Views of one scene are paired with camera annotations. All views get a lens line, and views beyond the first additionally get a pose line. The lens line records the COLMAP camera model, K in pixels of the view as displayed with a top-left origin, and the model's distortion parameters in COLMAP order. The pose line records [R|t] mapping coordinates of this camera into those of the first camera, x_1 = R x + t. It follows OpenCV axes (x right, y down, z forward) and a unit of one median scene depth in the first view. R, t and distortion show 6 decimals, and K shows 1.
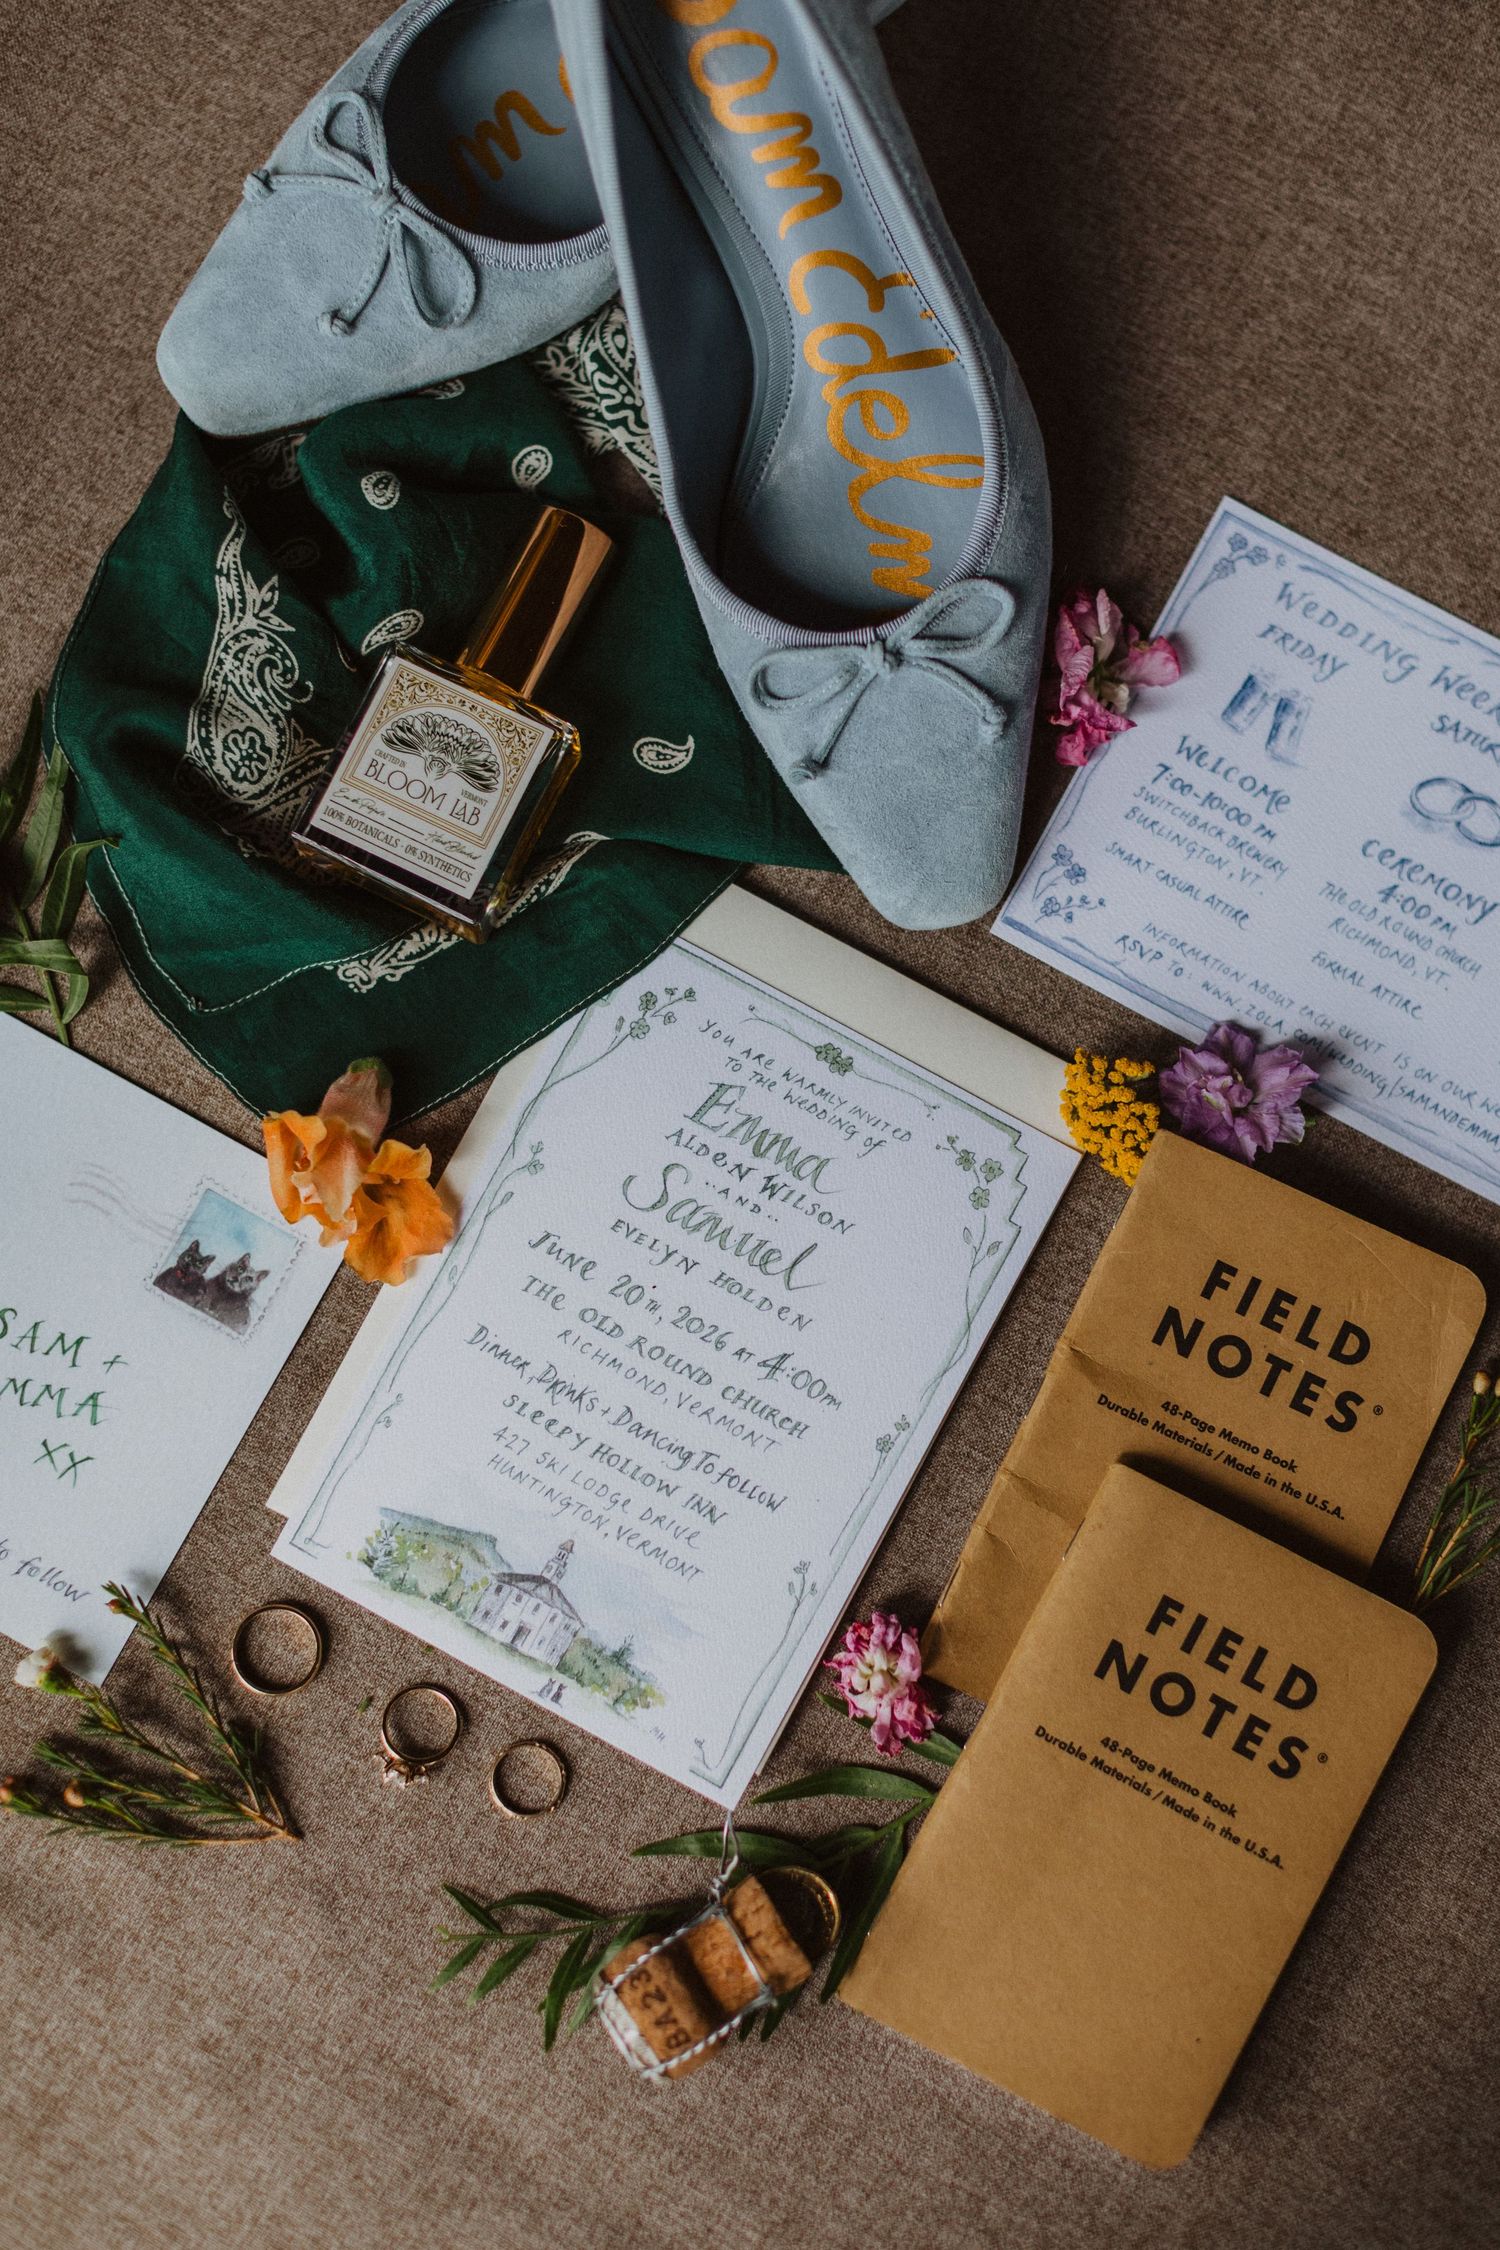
lens RADIAL K [[3374.2, 0, 796.9], [0, 3374.2, 1127.3], [0, 0, 1]] dist [-0.021142, 0.007826]
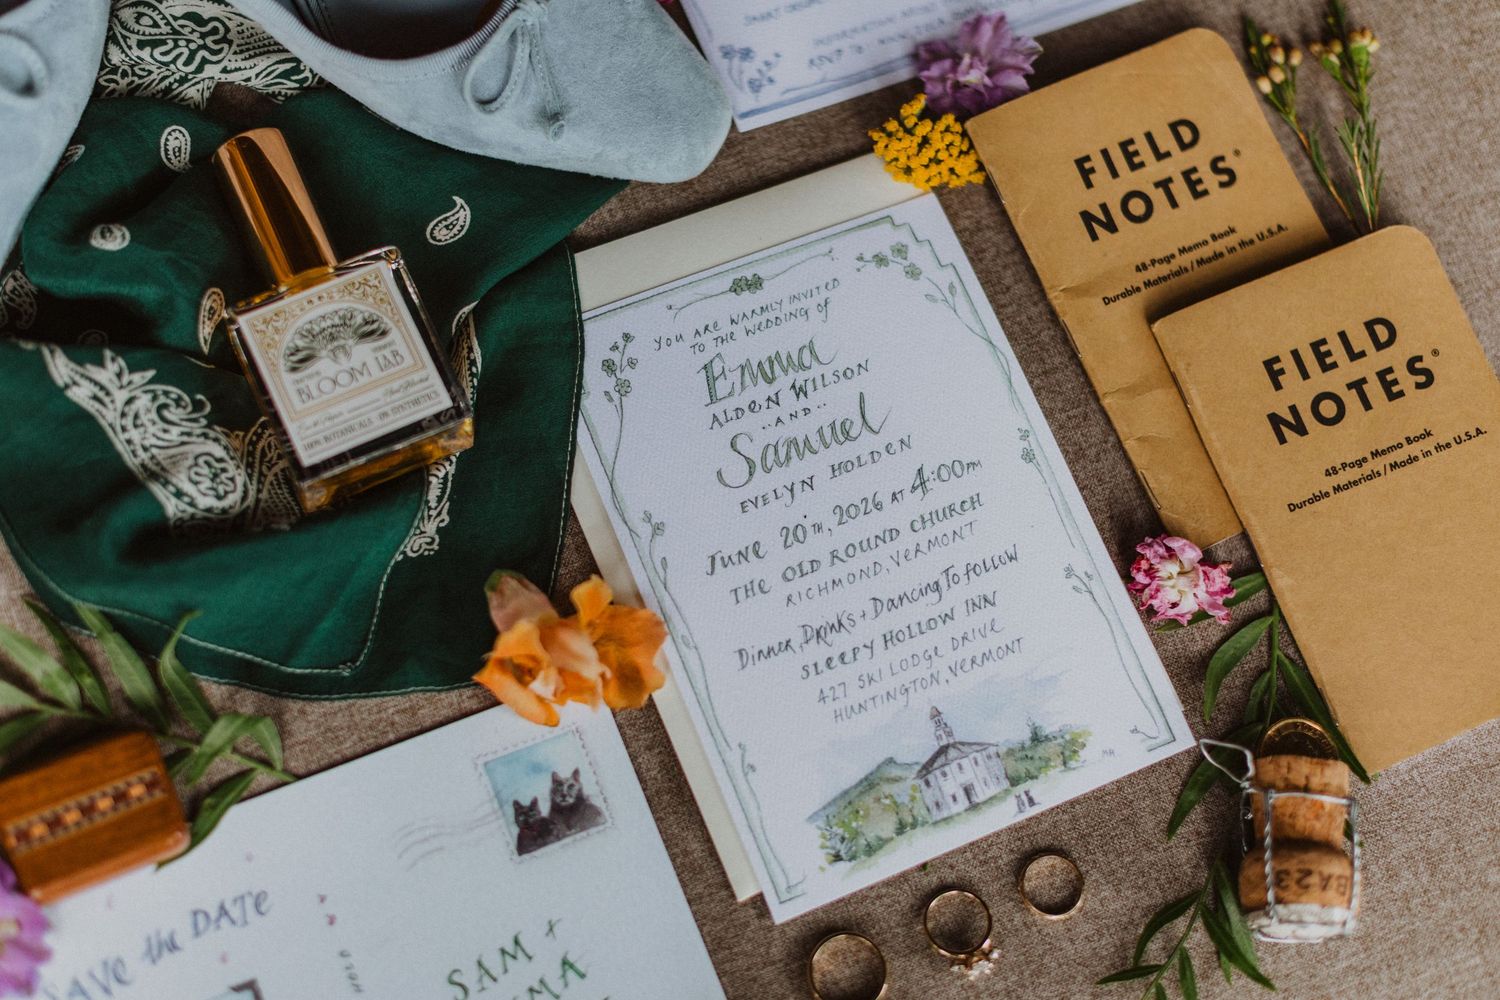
lens RADIAL K [[2249.5, 0, 770.4], [0, 2249.5, 506.6], [0, 0, 1]] dist [-0.021142, 0.007826]
pose [[0.619361, -0.737308, 0.269756, -0.255416], [0.757529, 0.651488, 0.041386, 0.003935], [-0.206257, 0.178715, 0.962039, 0.257302]]
